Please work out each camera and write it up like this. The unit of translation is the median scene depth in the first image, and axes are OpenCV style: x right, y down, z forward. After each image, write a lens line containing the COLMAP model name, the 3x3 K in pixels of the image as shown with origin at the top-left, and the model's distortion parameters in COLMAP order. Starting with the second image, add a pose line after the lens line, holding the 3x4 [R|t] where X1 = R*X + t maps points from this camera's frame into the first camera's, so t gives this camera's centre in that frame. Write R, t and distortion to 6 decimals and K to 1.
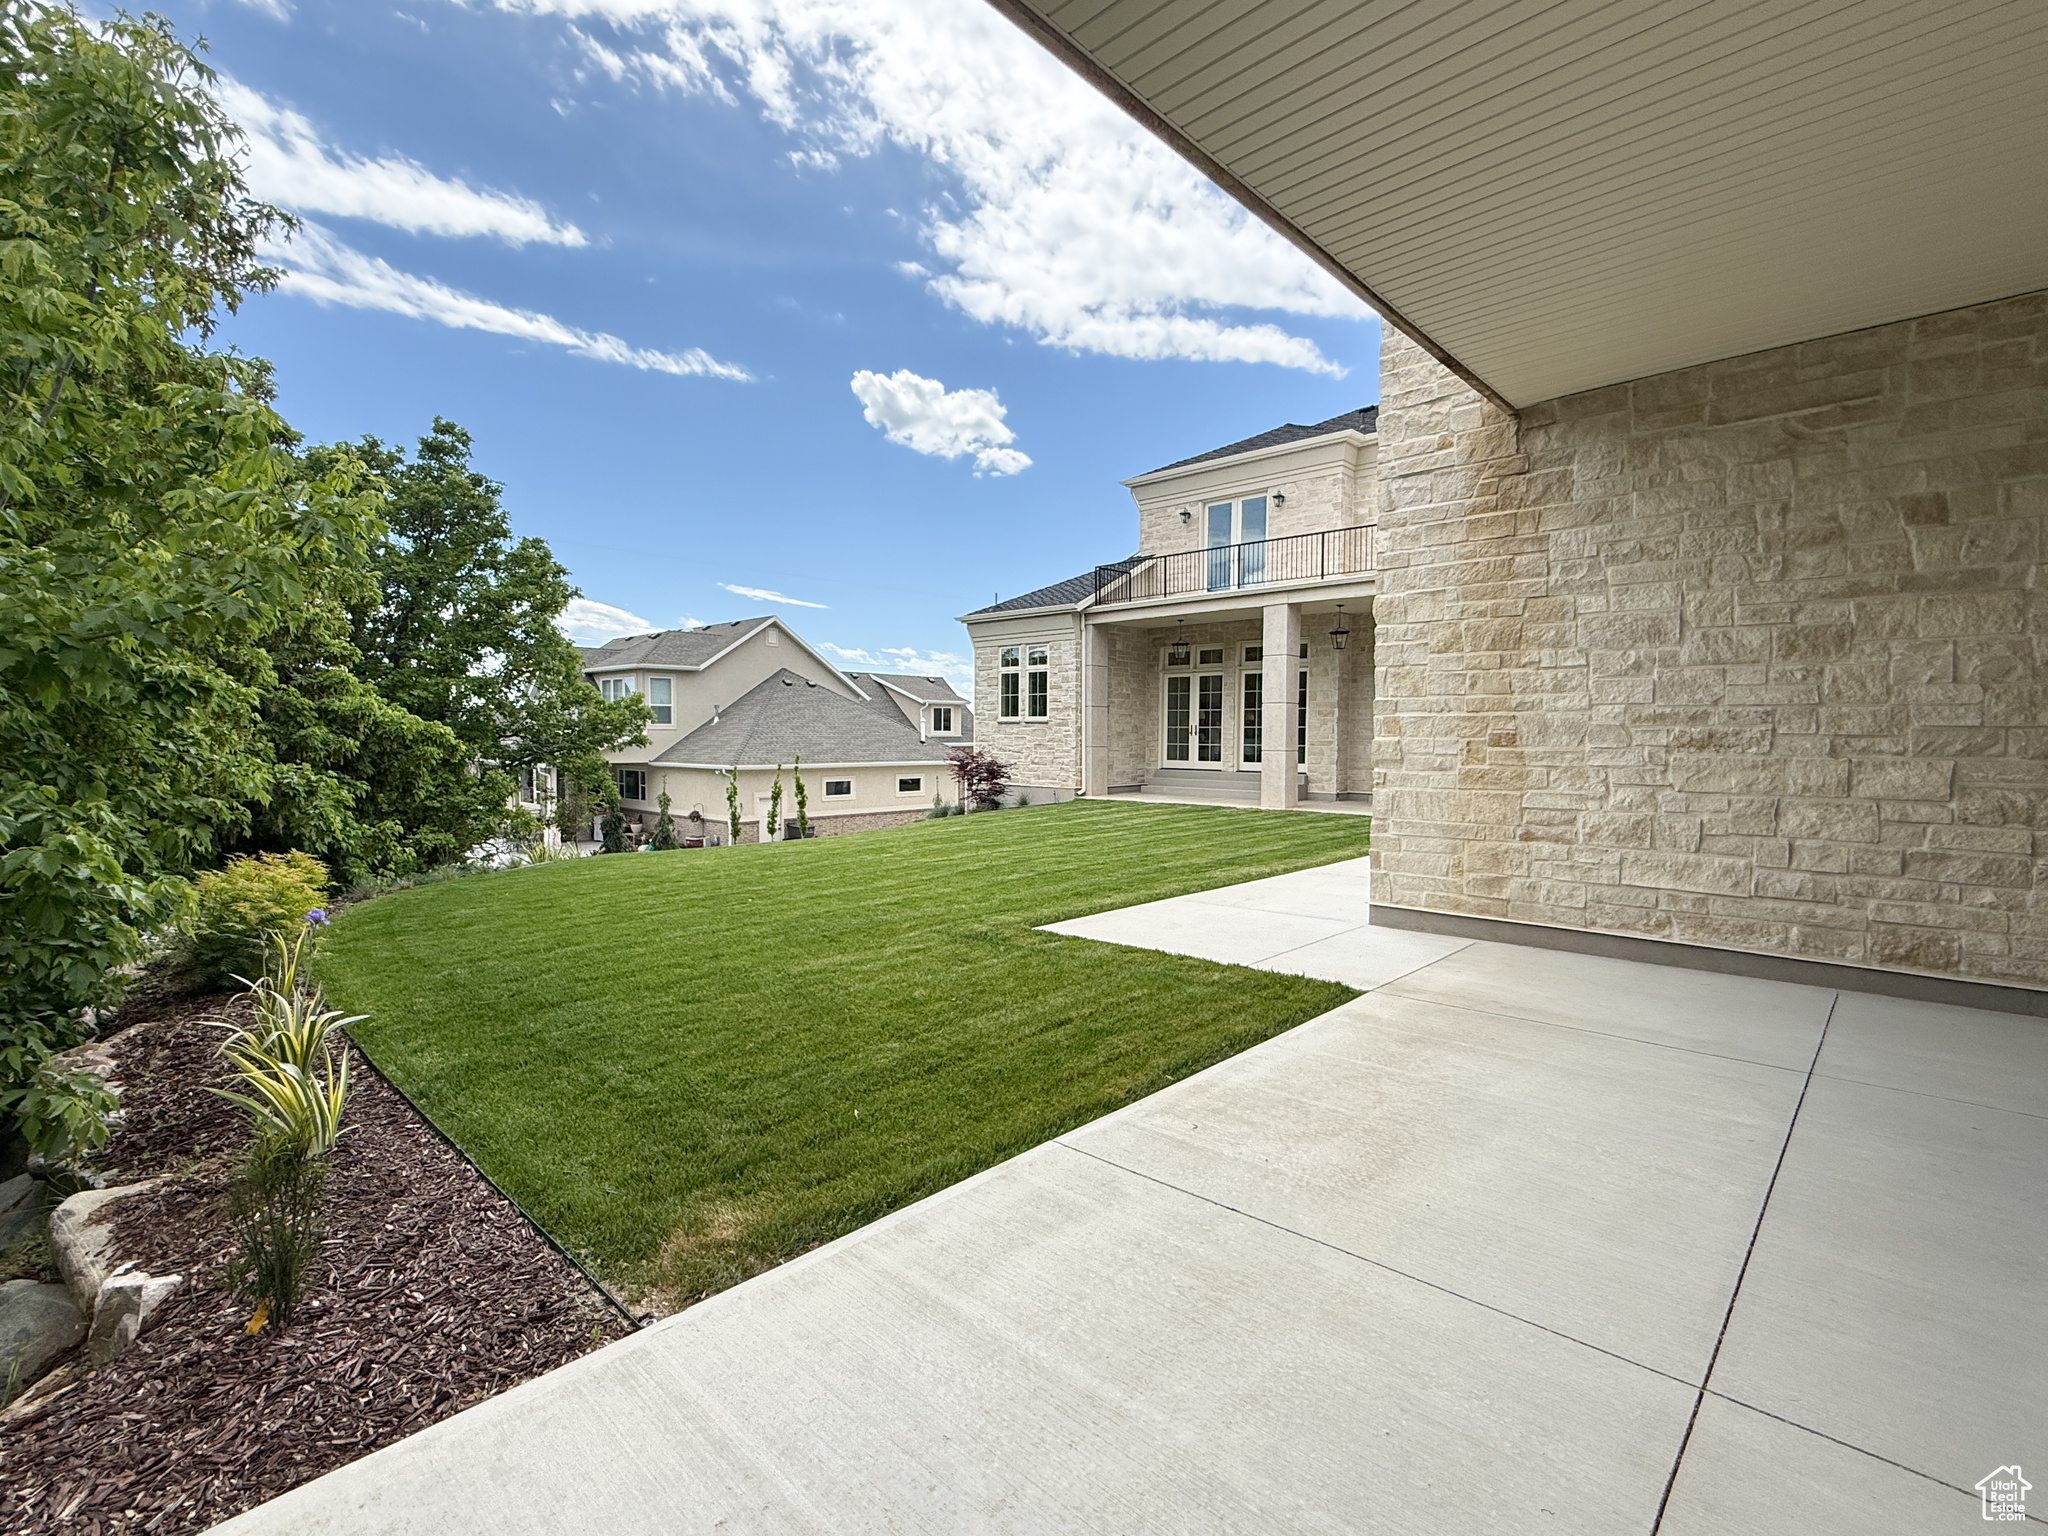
lens RADIAL K [[946.7, 0, 1021.3], [0, 946.7, 782.5], [0, 0, 1]] dist [0.001288, 0.000101]
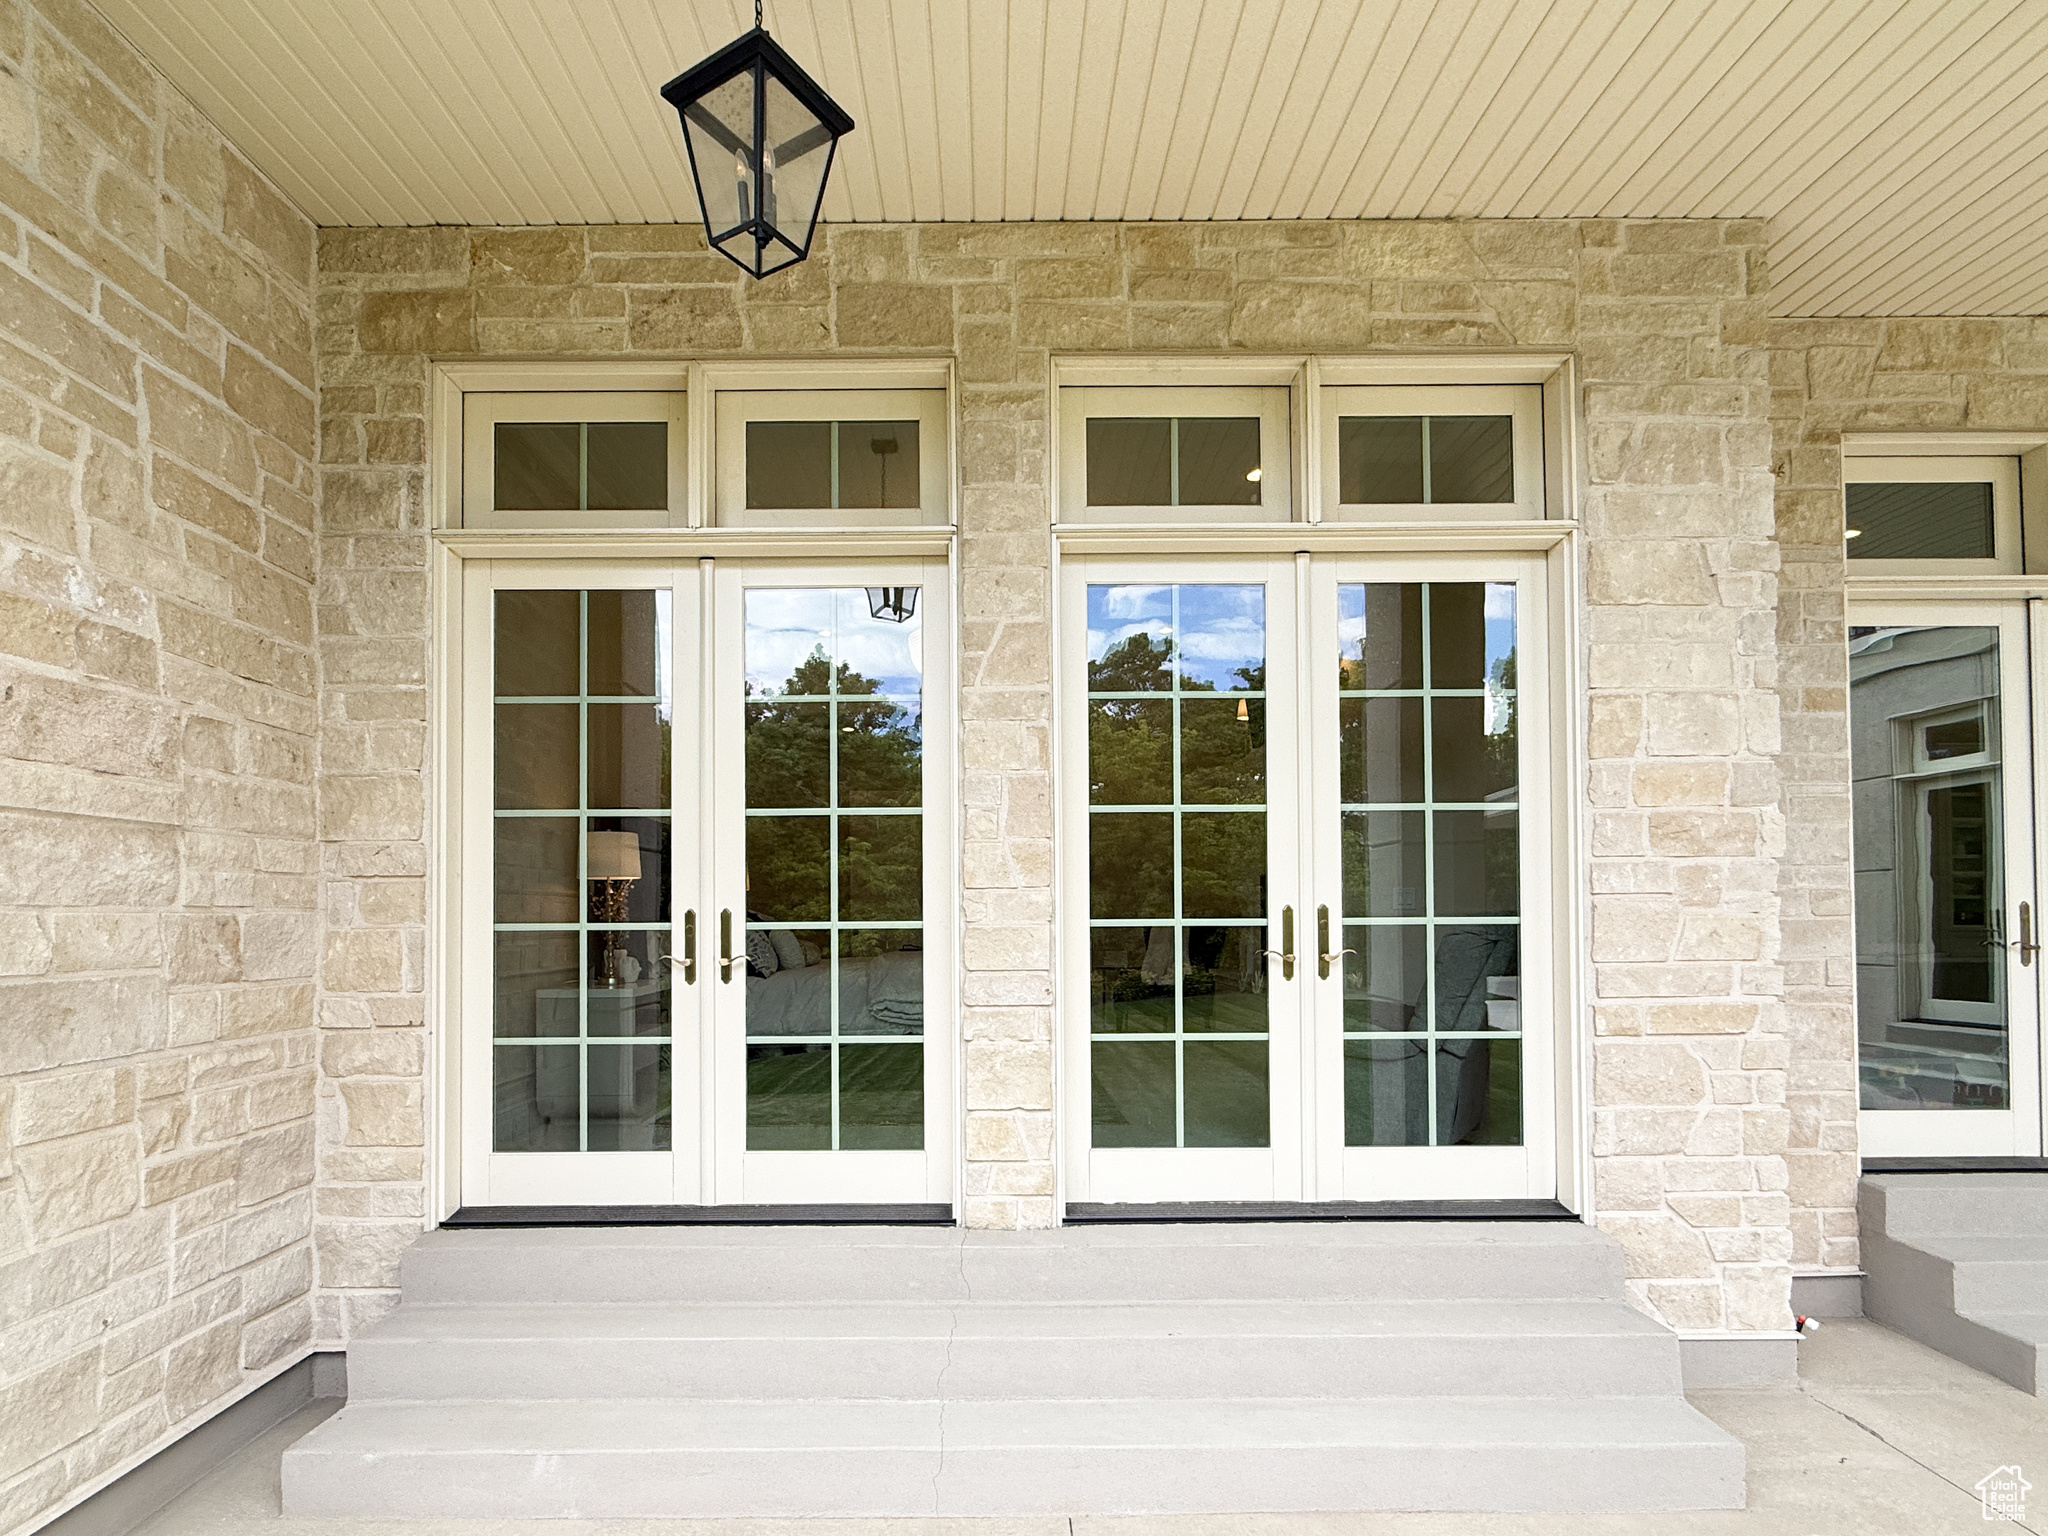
lens RADIAL K [[946.7, 0, 968.8], [0, 946.7, 901.2], [0, 0, 1]] dist [0.001288, 0.000101]
pose [[0.717920, -0.000043, 0.696126, 0.393060], [0.046510, 0.997769, -0.047904, -0.193660], [-0.694570, 0.066768, 0.716320, 3.147582]]
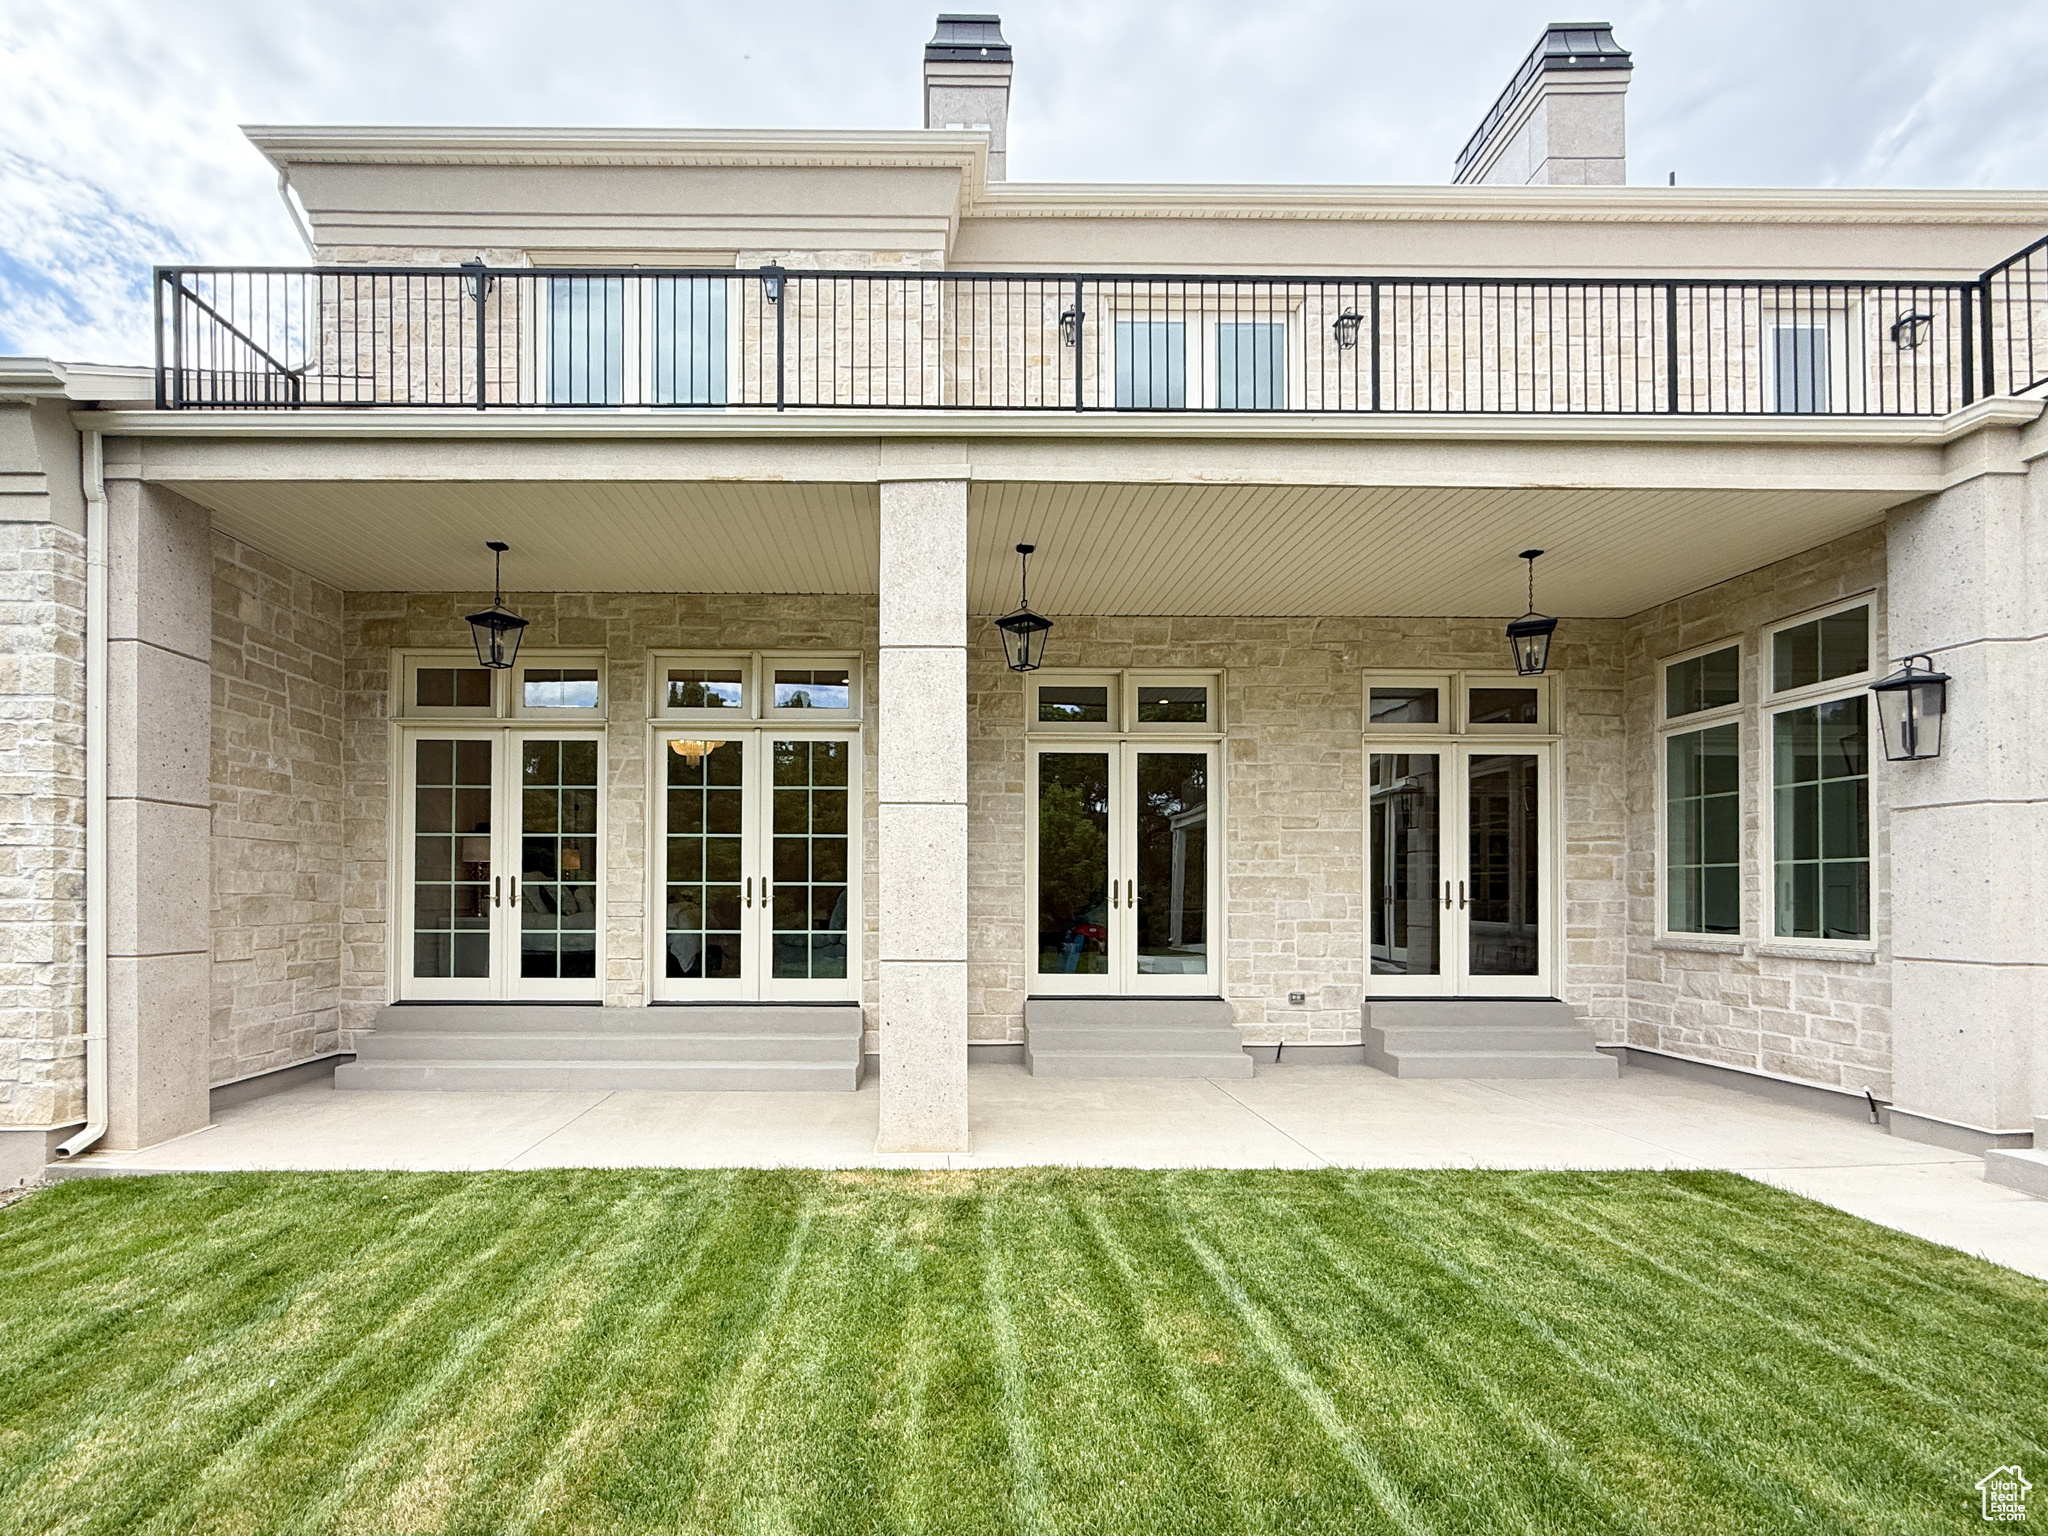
lens RADIAL K [[992.0, 0, 940.6], [0, 992.0, 885.1], [0, 0, 1]] dist [0.002959, -0.000685]
pose [[0.716949, 0.004942, 0.697108, 0.147401], [0.036415, 0.998344, -0.044529, -0.127911], [-0.696174, 0.057311, 0.715582, 2.264480]]
